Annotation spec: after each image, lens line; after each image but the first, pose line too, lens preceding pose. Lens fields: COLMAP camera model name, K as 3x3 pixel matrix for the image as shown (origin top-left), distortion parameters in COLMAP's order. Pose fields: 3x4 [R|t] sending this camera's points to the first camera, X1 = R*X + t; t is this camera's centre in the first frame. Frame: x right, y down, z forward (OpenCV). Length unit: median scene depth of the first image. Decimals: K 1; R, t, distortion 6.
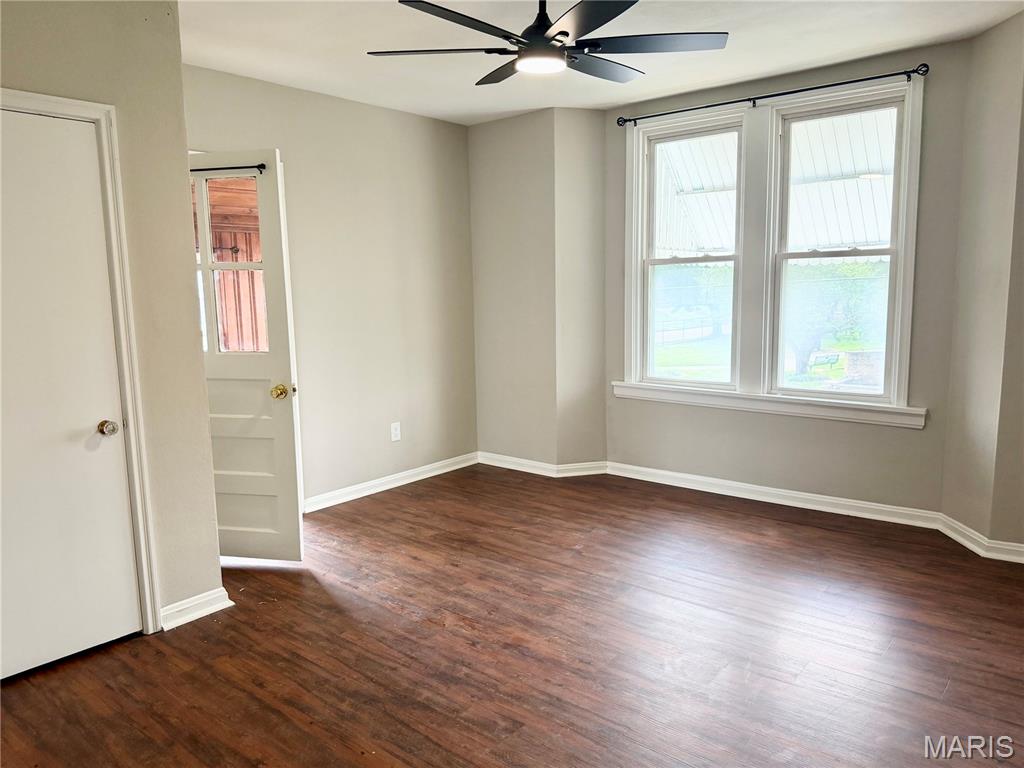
lens RADIAL K [[735.7, 0, 507.5], [0, 735.7, 383.1], [0, 0, 1]] dist [0.044733, -0.060340]
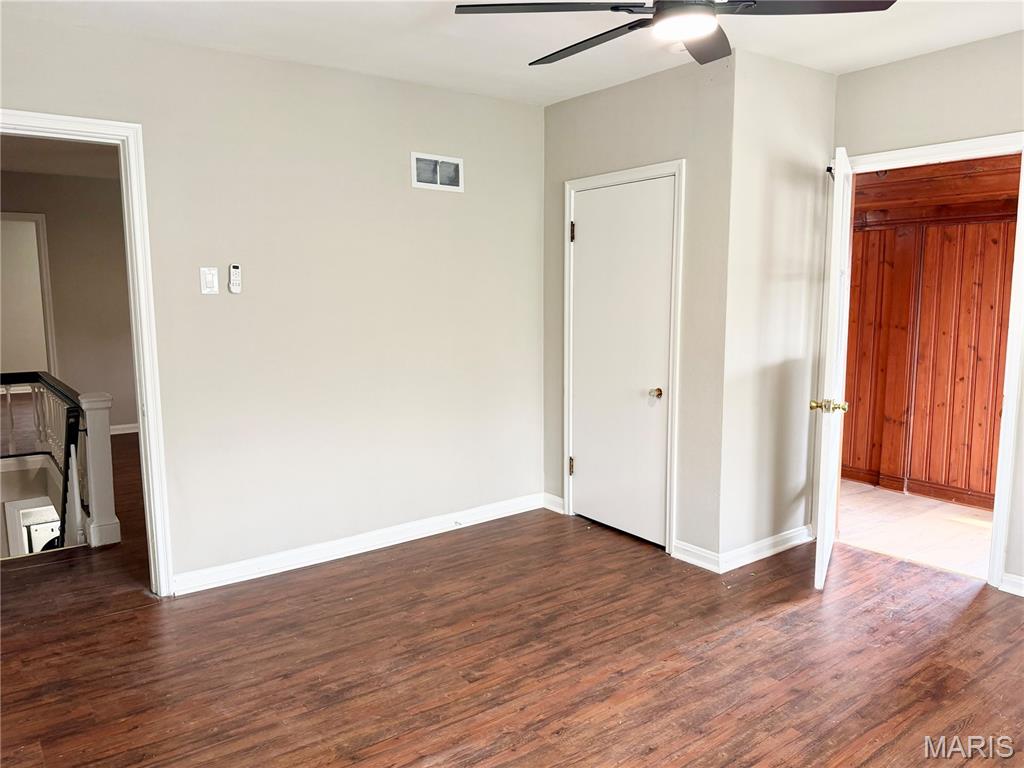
lens RADIAL K [[735.7, 0, 507.5], [0, 735.7, 383.1], [0, 0, 1]] dist [0.044733, -0.060340]
pose [[-0.239084, 0.146547, -0.959877, 0.857278], [-0.112949, 0.977637, 0.177391, -0.172084], [0.964407, 0.150829, -0.217185, 1.003466]]
